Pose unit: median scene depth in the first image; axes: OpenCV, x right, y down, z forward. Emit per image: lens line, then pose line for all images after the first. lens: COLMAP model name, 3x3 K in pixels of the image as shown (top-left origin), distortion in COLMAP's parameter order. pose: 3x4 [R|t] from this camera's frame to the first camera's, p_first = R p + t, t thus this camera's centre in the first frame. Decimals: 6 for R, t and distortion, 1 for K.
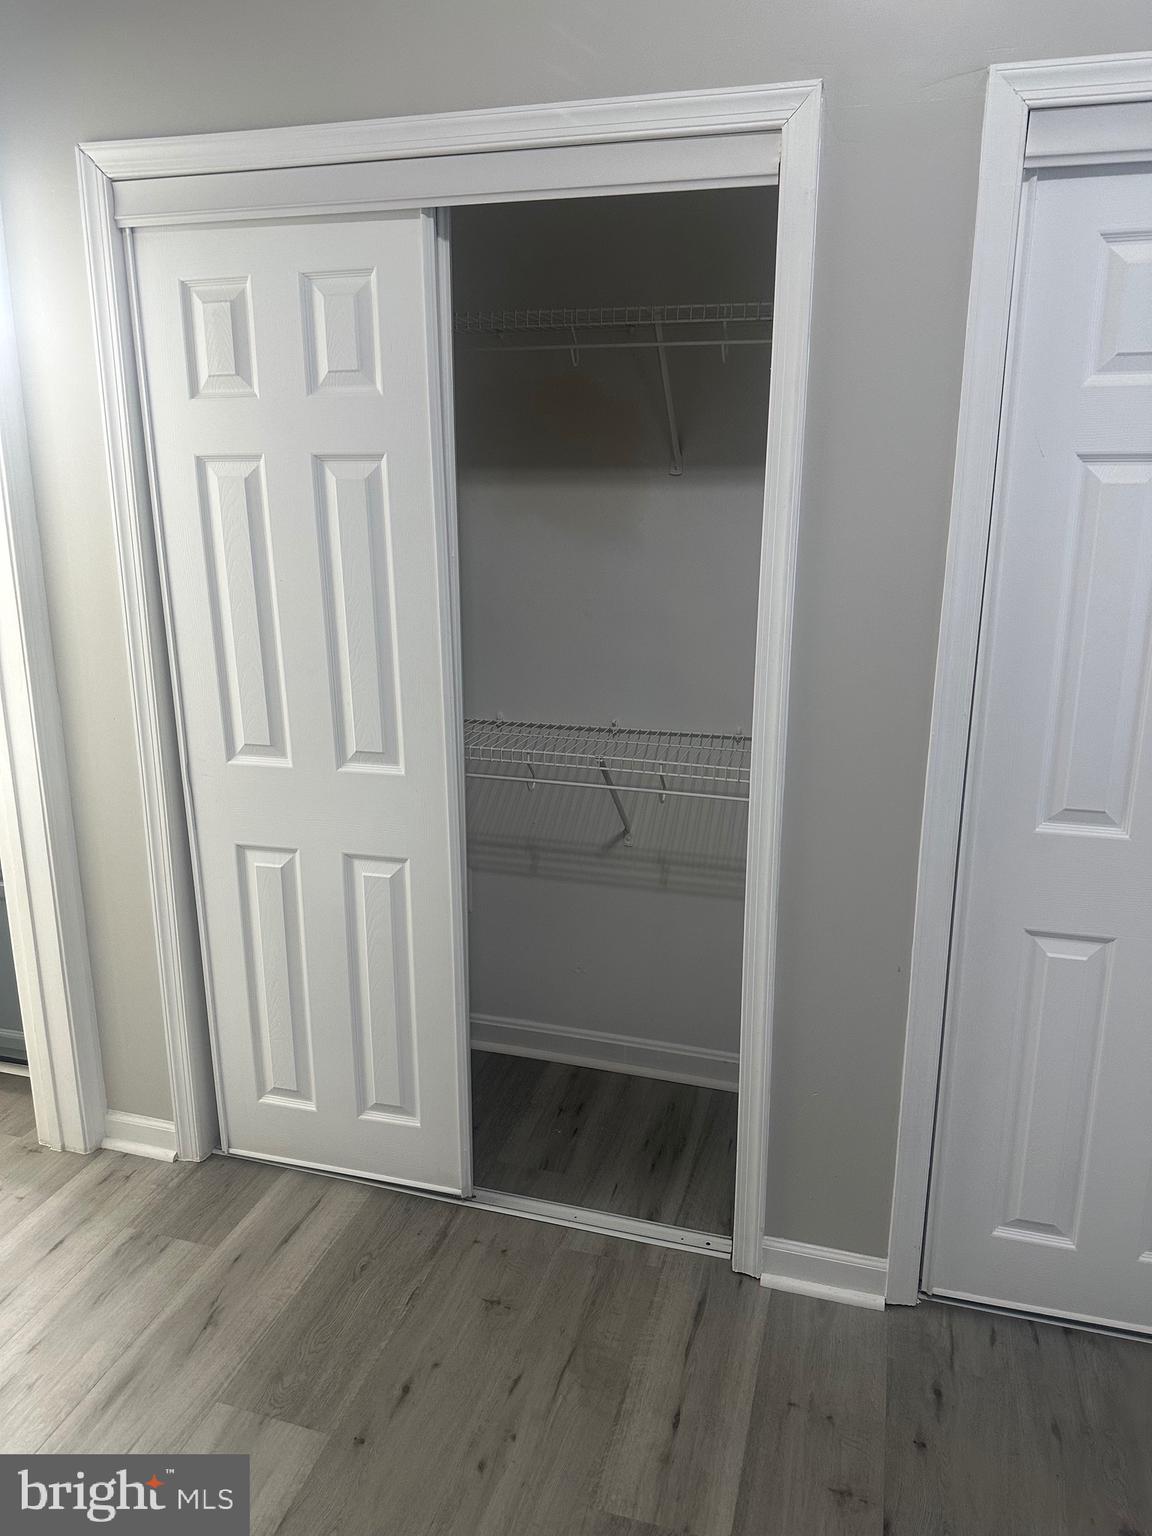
lens RADIAL K [[1077.4, 0, 577.6], [0, 1077.4, 772.8], [0, 0, 1]] dist [0.035274, -0.039626]
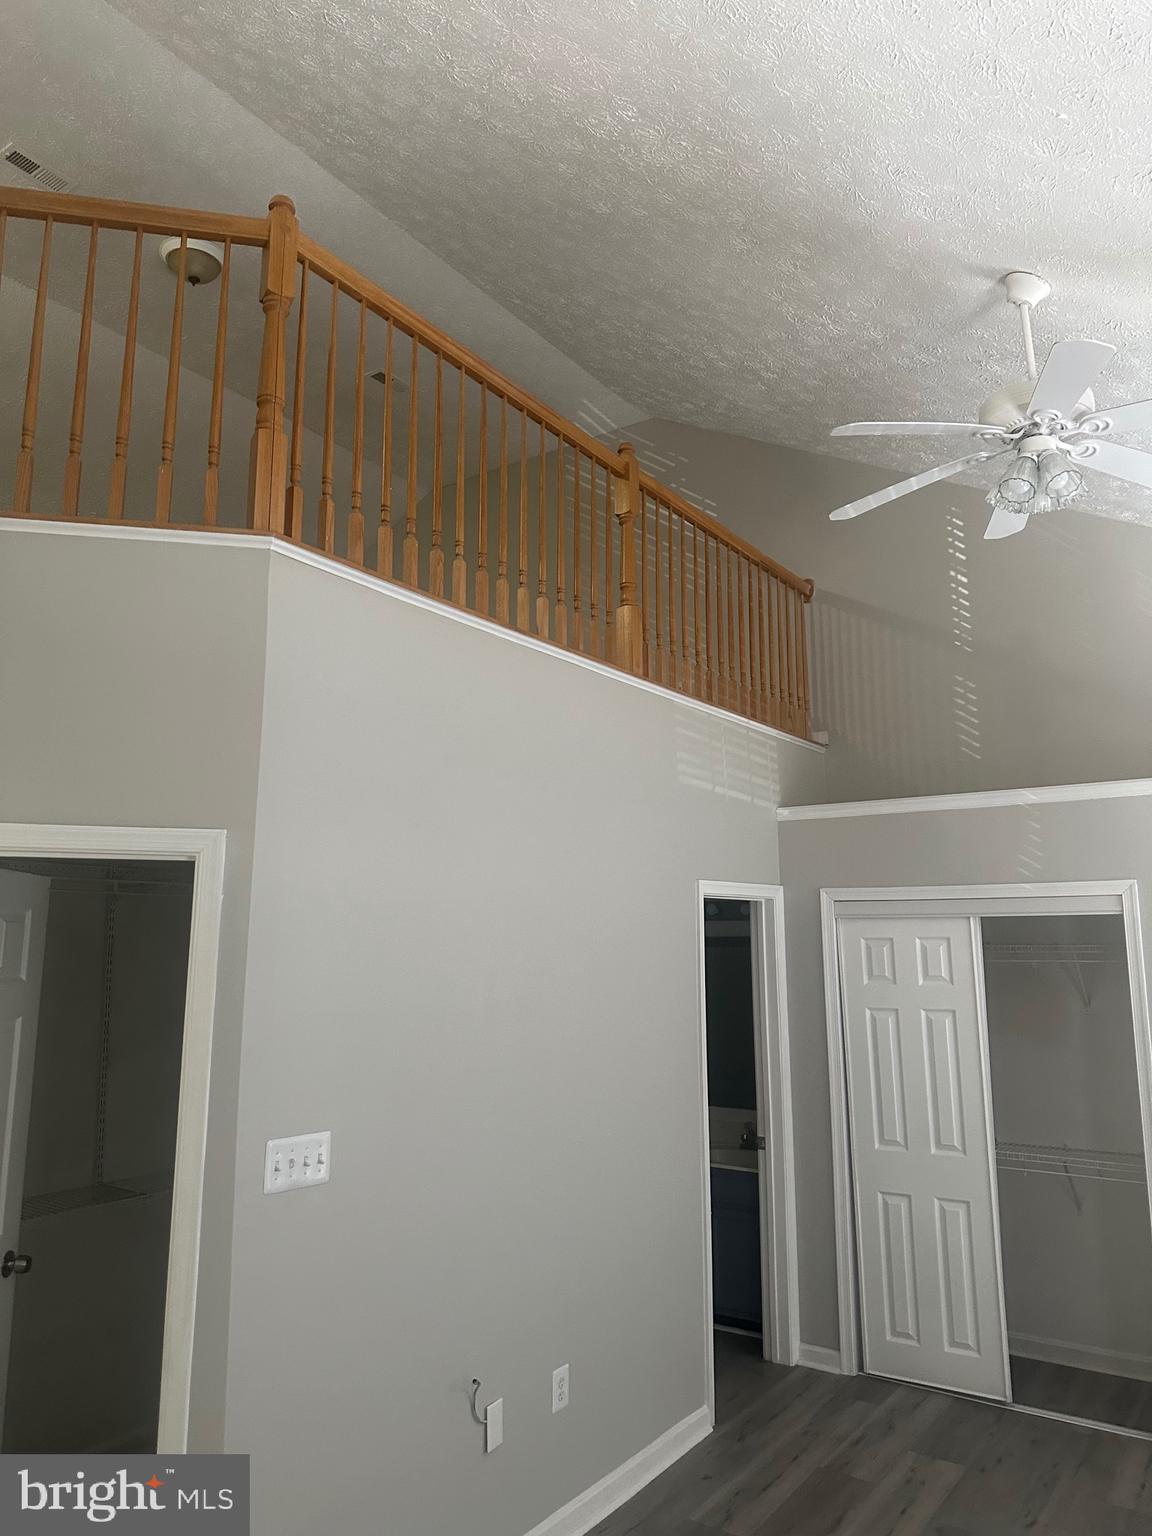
lens RADIAL K [[1077.4, 0, 577.6], [0, 1077.4, 772.8], [0, 0, 1]] dist [0.035274, -0.039626]
pose [[0.946700, -0.058169, -0.316820, -0.136687], [-0.078427, 0.912338, -0.401857, 0.191401], [0.312422, 0.405285, 0.859149, -1.157035]]
